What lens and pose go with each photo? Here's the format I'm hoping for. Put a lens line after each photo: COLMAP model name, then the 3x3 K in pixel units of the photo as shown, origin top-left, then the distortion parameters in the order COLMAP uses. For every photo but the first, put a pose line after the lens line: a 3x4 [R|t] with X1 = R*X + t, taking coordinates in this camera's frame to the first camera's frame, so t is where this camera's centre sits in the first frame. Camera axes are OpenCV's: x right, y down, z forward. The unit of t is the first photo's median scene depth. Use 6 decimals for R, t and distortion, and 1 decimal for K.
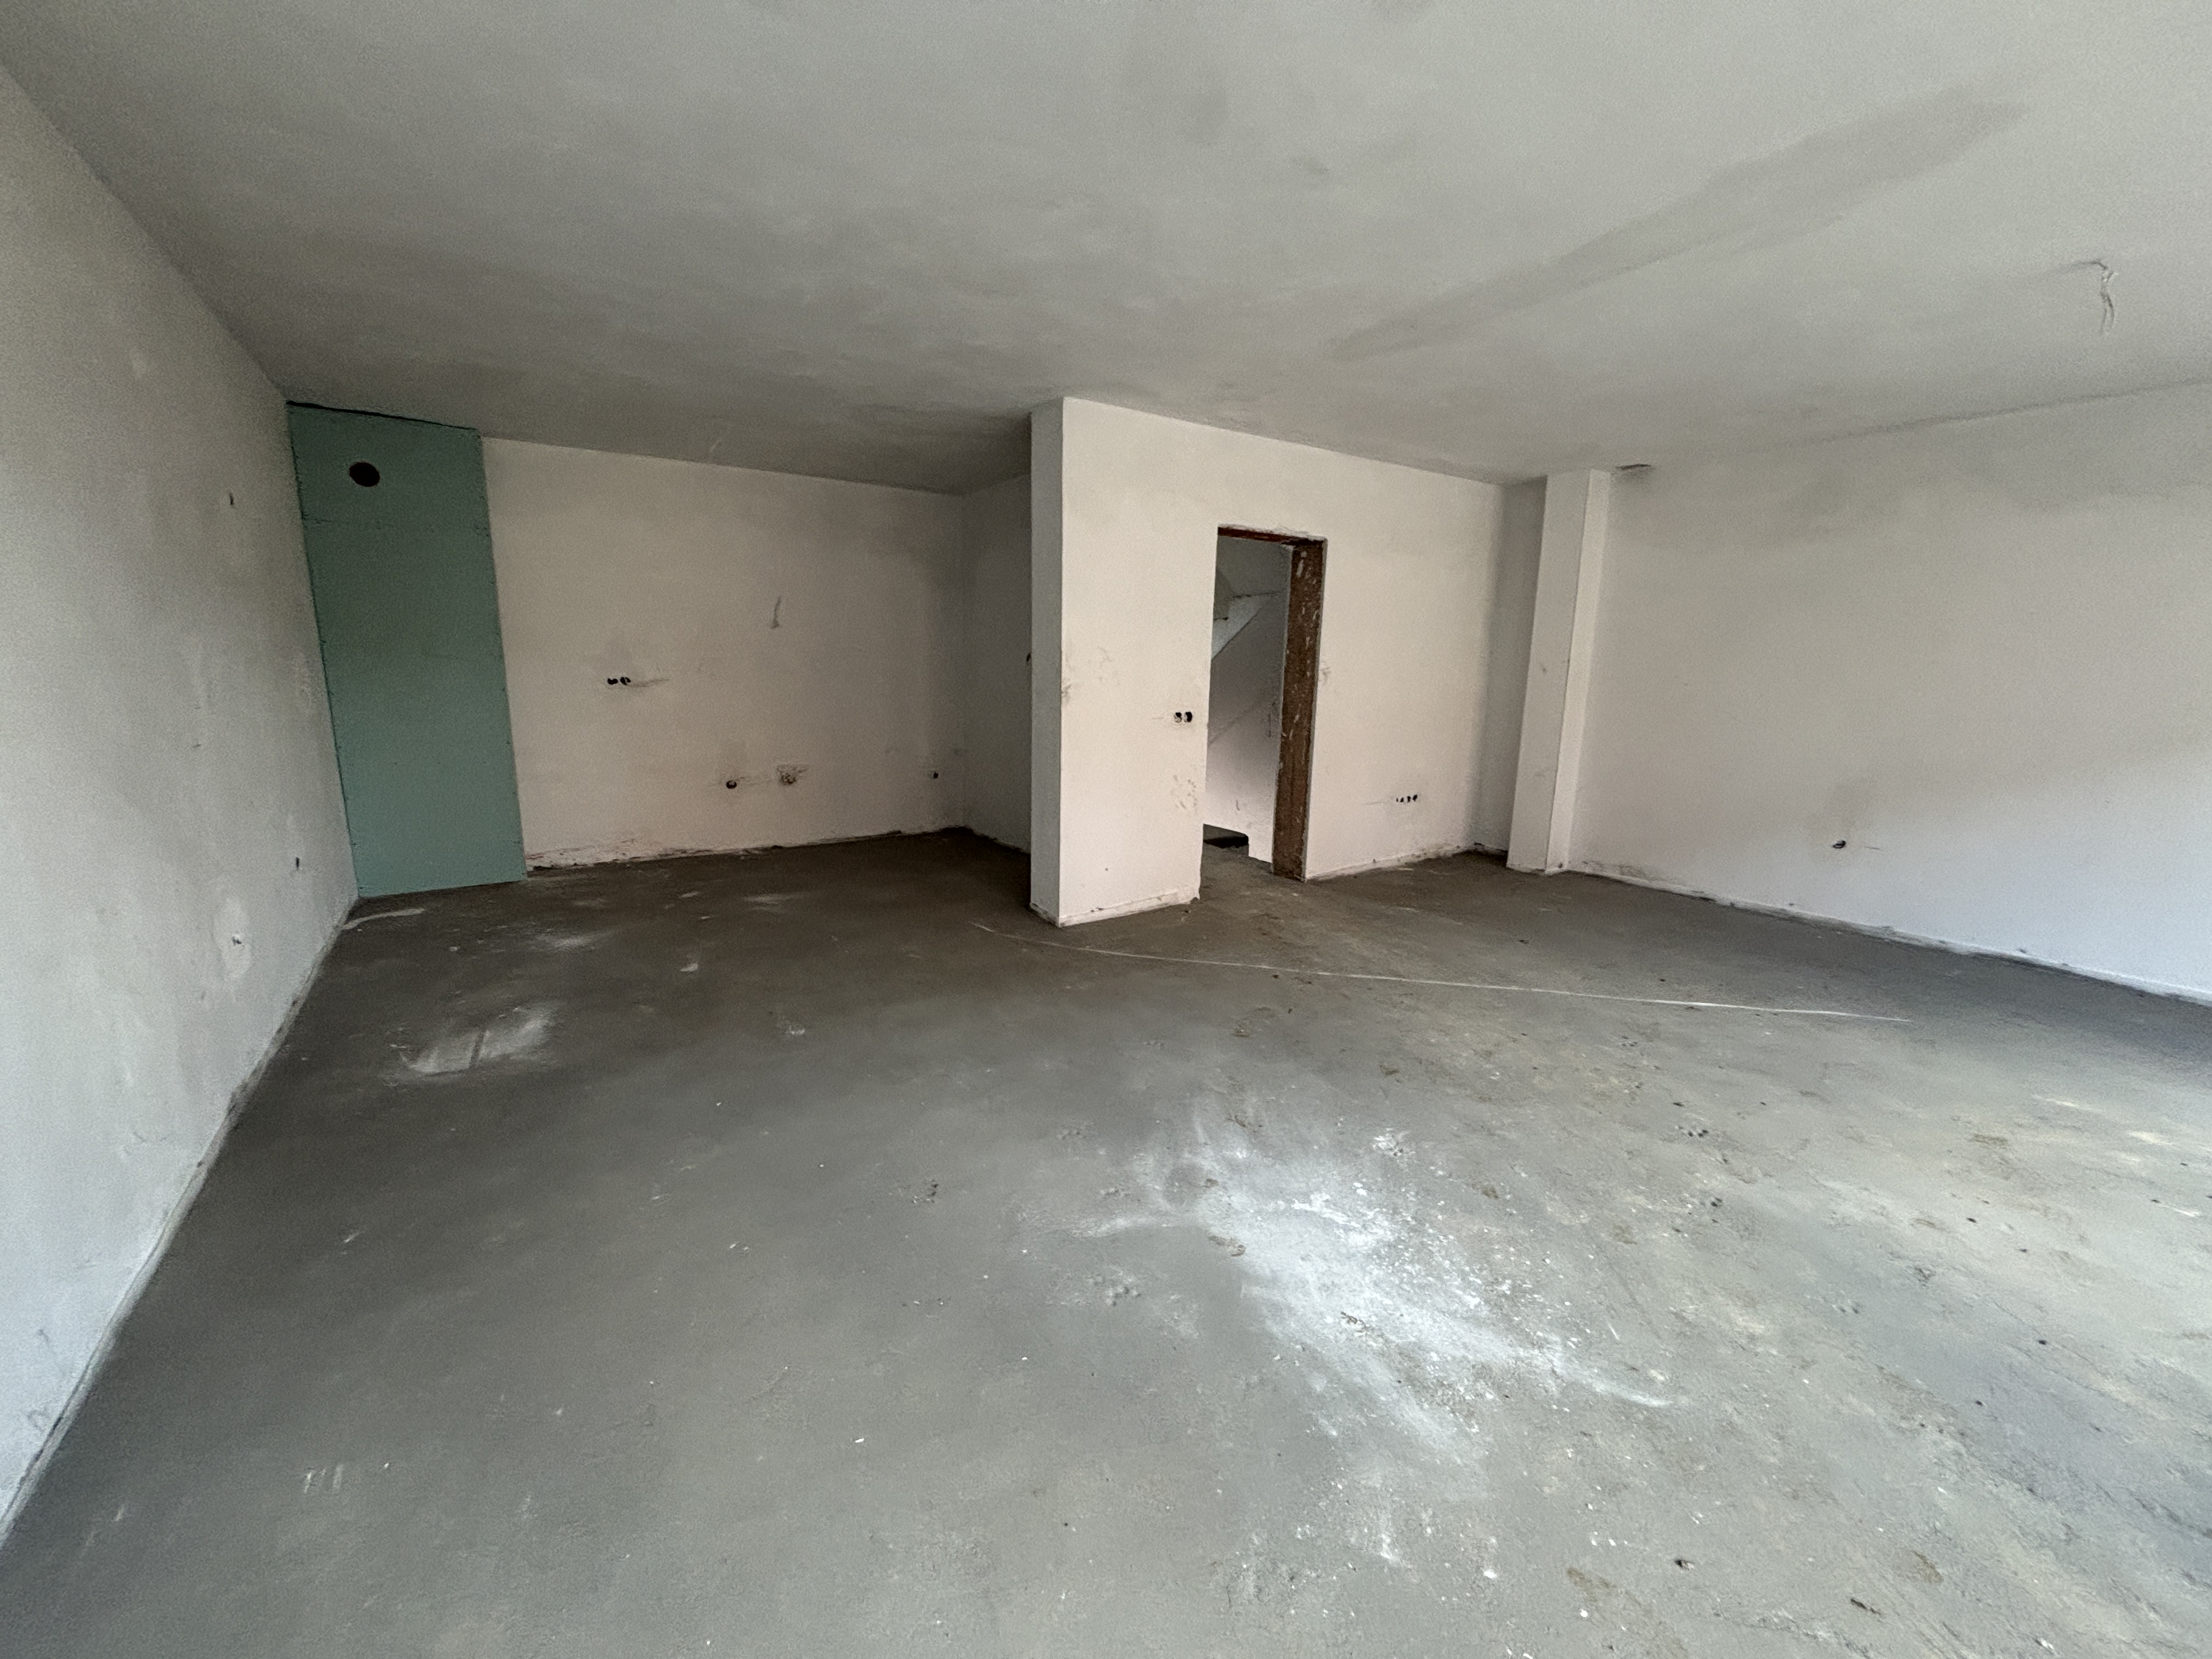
lens RADIAL K [[890.5, 0, 1105.3], [0, 890.5, 835.5], [0, 0, 1]] dist [0.007625, -0.003036]
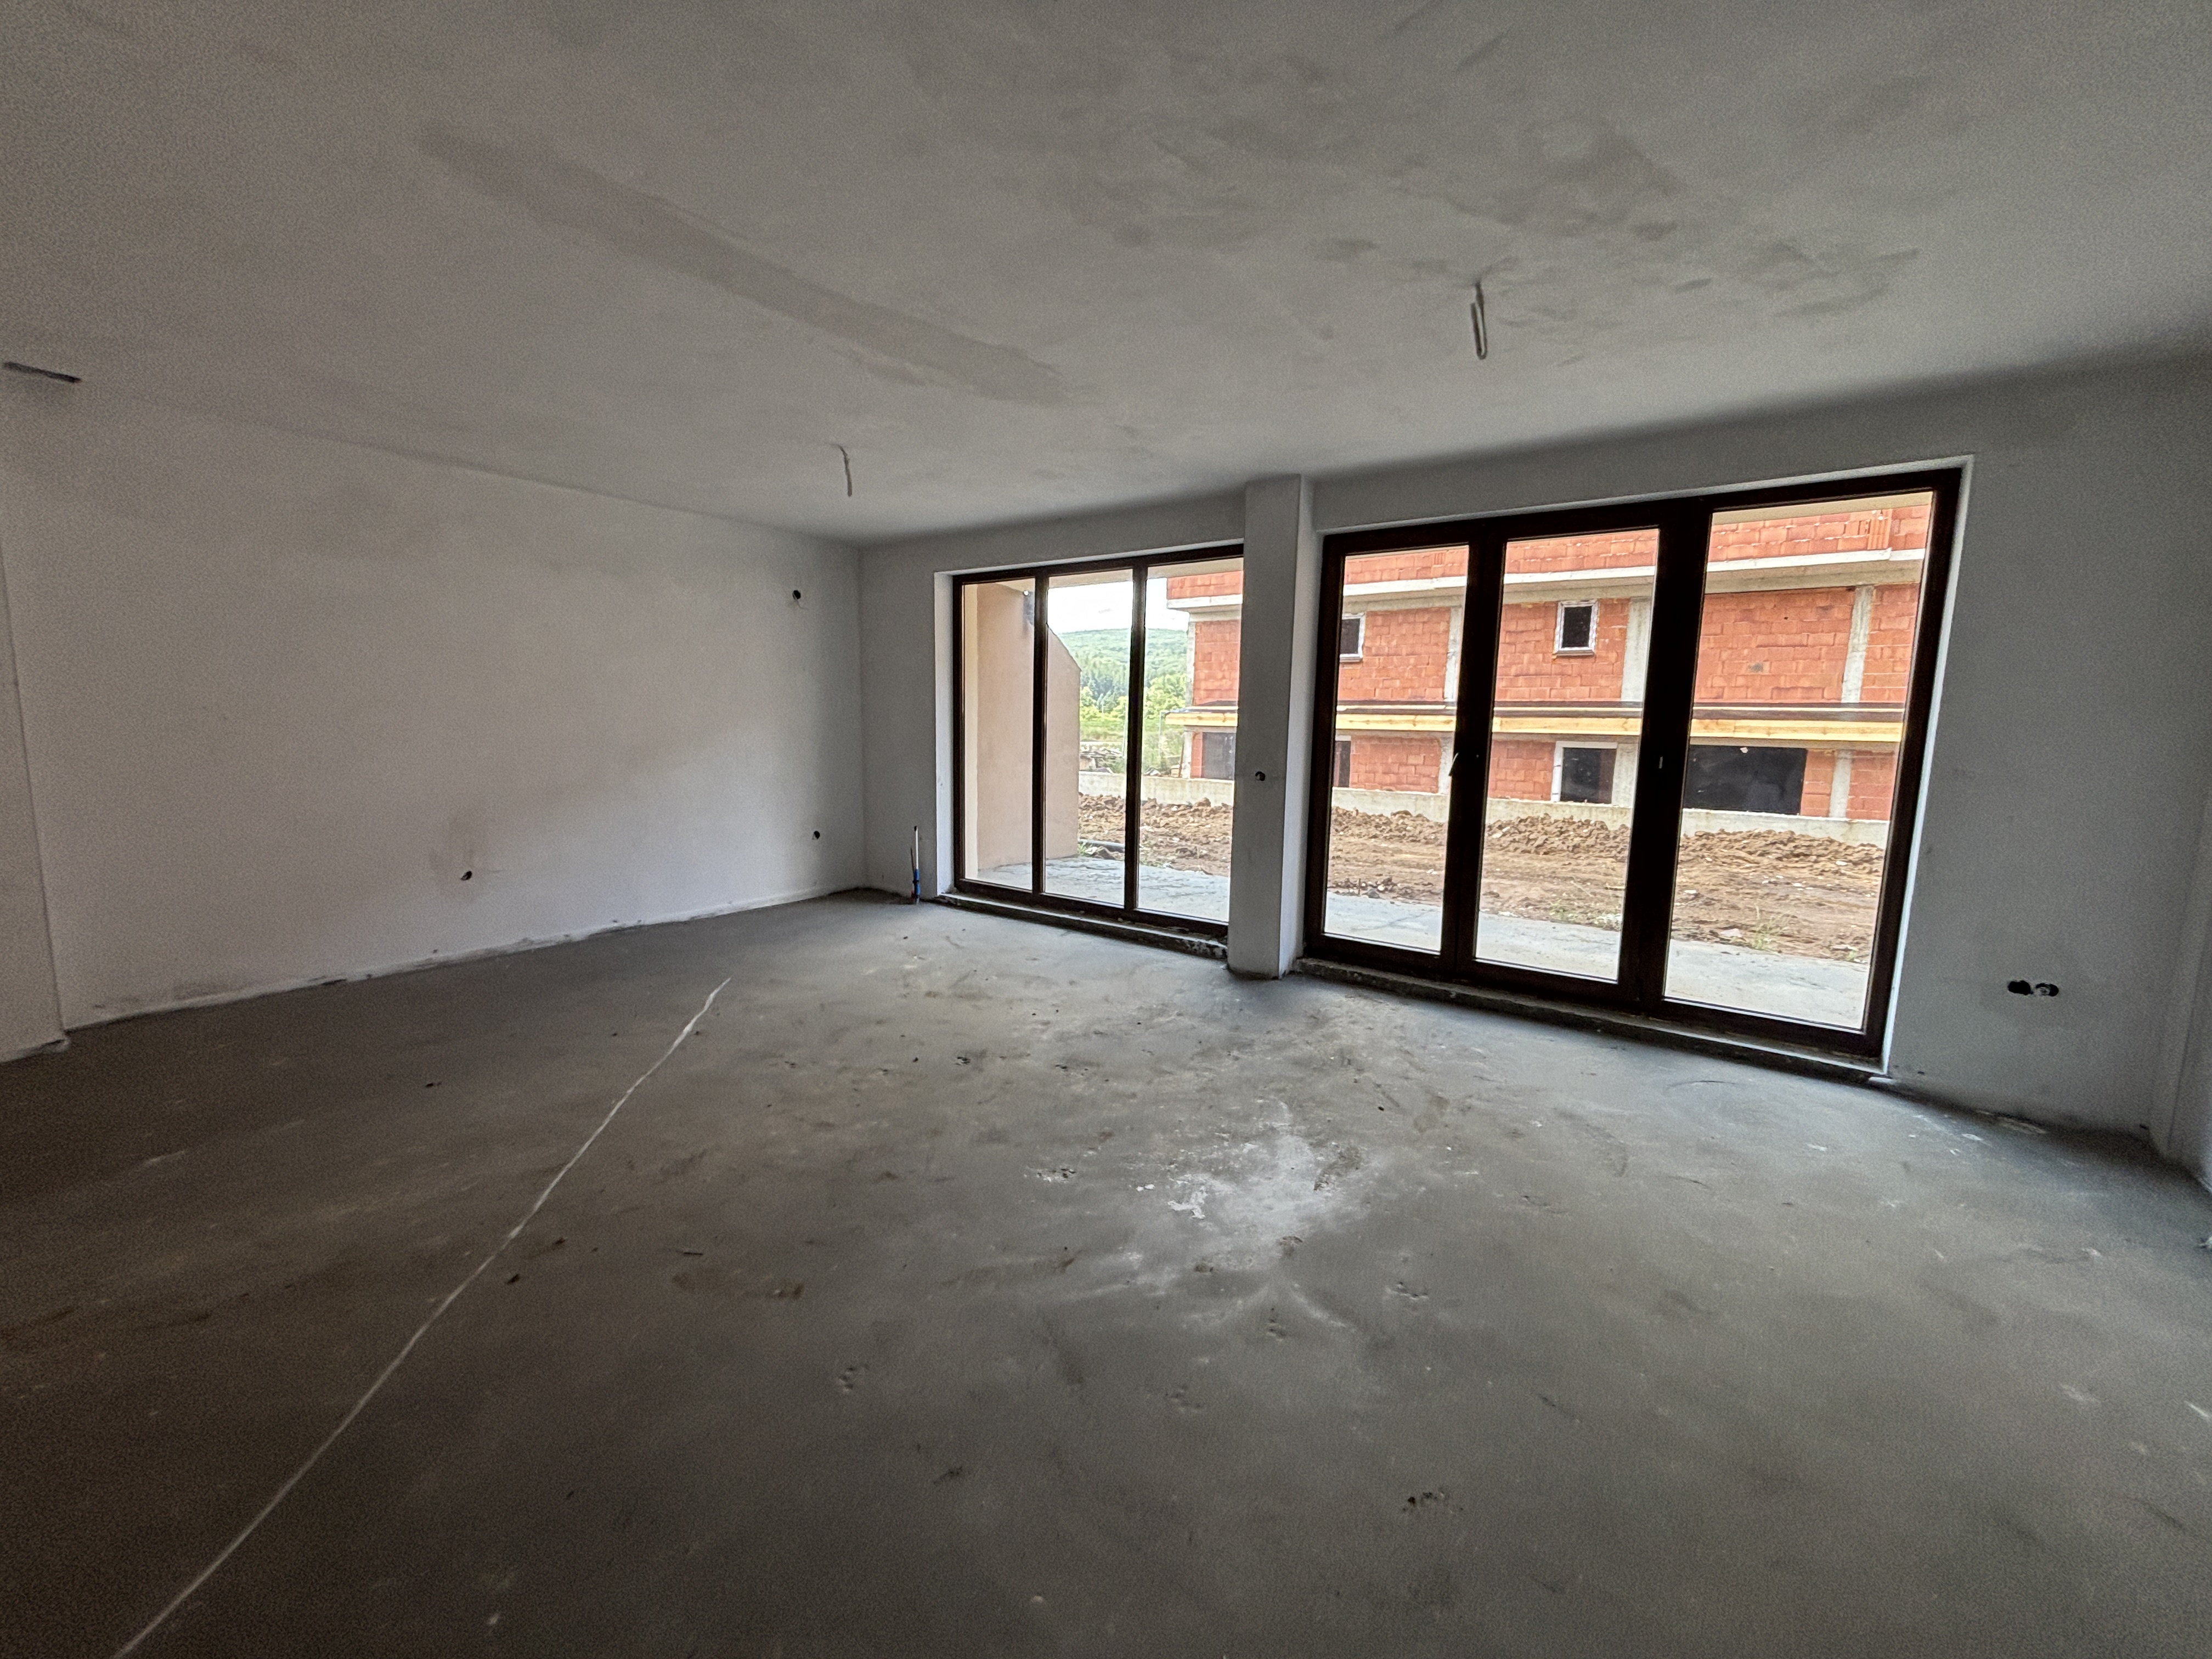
lens RADIAL K [[890.5, 0, 1096.0], [0, 890.5, 826.4], [0, 0, 1]] dist [0.007625, -0.003036]
pose [[-0.342679, -0.137305, 0.929364, -0.622633], [0.160004, 0.966278, 0.201756, -0.251993], [-0.925727, 0.217839, -0.309154, 1.246835]]
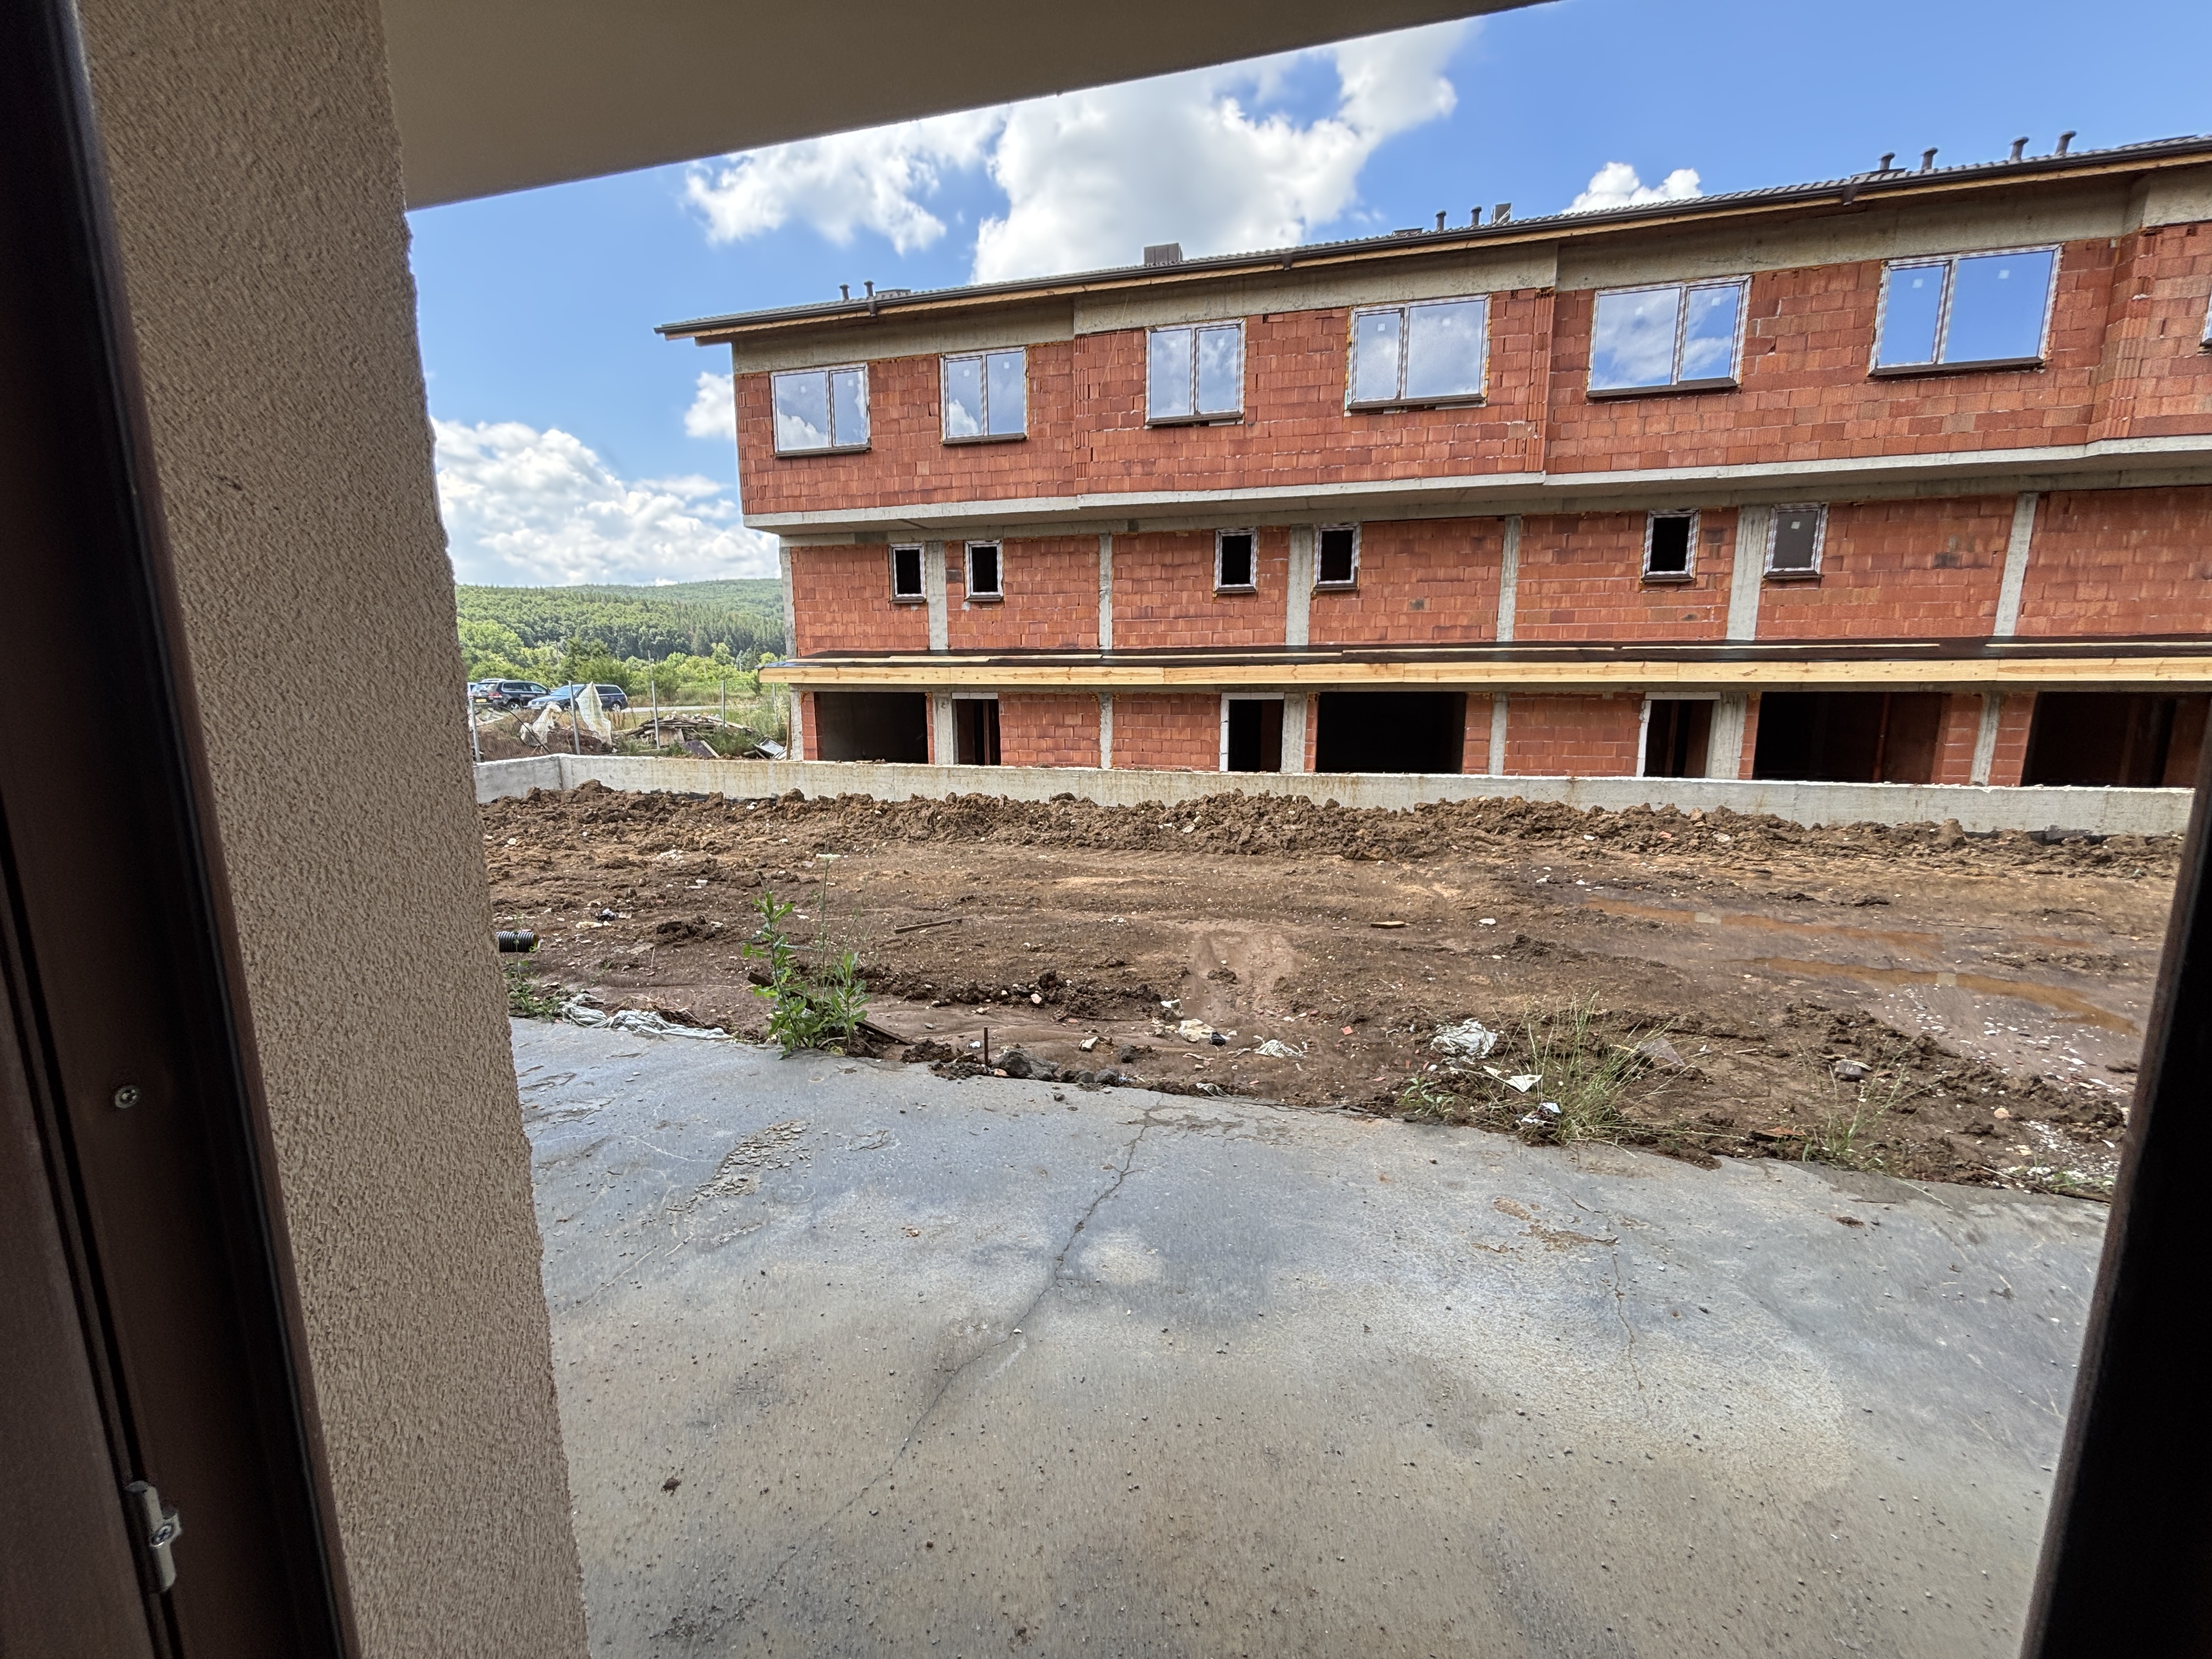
lens RADIAL K [[890.5, 0, 1104.3], [0, 890.5, 840.1], [0, 0, 1]] dist [0.007625, -0.003036]
pose [[-0.668710, -0.146804, 0.728887, 0.799761], [0.139469, 0.938147, 0.316905, 0.014415], [-0.730326, 0.313575, -0.606873, 0.121187]]
